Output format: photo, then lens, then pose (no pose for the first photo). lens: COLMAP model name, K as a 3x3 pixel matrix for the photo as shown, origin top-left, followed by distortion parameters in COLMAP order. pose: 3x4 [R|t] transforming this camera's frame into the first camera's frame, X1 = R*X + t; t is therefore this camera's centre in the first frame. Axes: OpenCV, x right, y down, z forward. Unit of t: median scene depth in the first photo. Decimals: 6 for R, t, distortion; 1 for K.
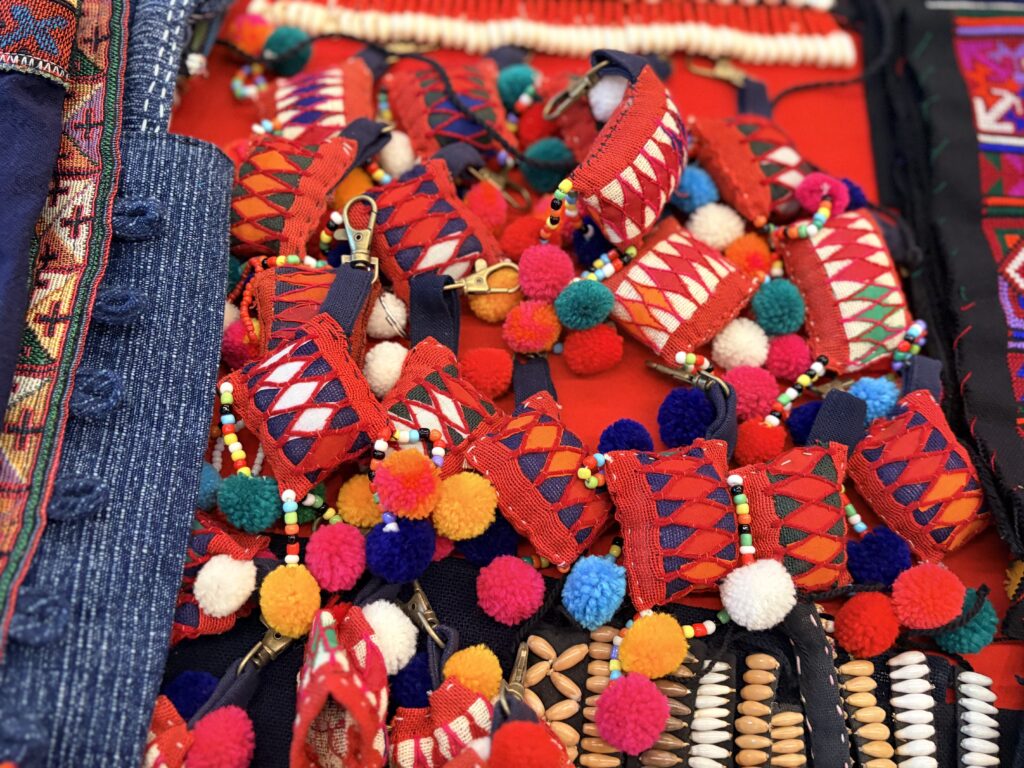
lens RADIAL K [[909.6, 0, 512.4], [0, 909.6, 384.3], [0, 0, 1]] dist [-0.006578, -0.013671]
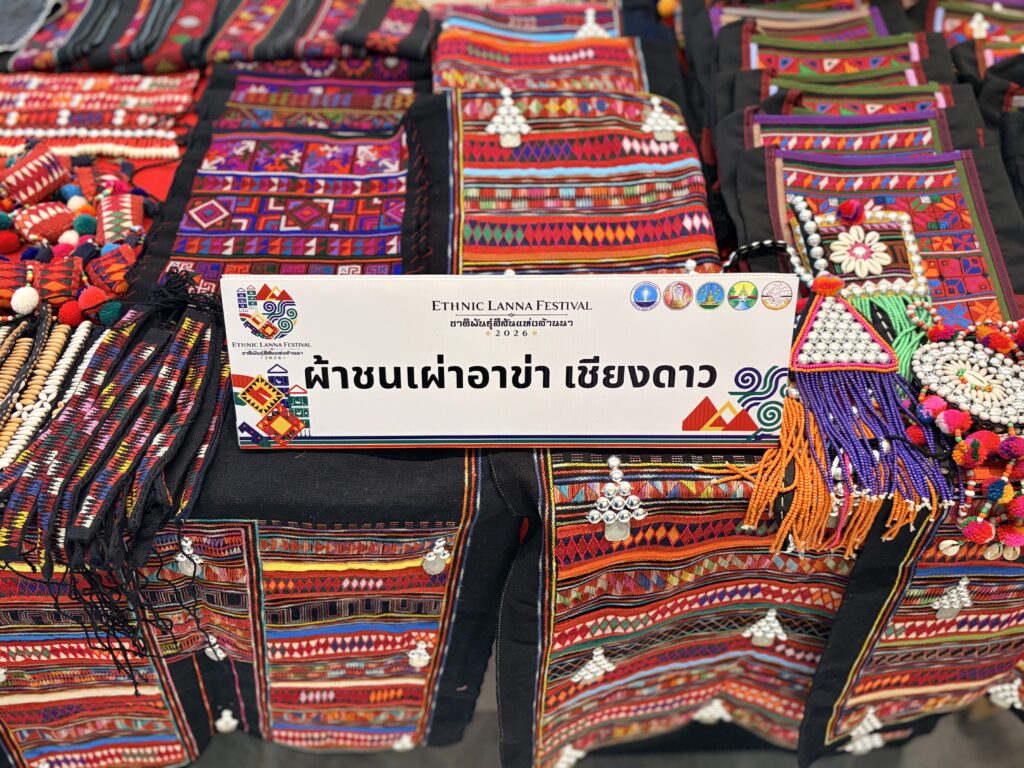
lens RADIAL K [[909.6, 0, 515.1], [0, 909.6, 383.0], [0, 0, 1]] dist [-0.006578, -0.013671]
pose [[0.998791, -0.044342, 0.021220, 1.427110], [0.048896, 0.940615, -0.335934, 1.239811], [-0.005064, 0.336566, 0.941646, -1.217613]]
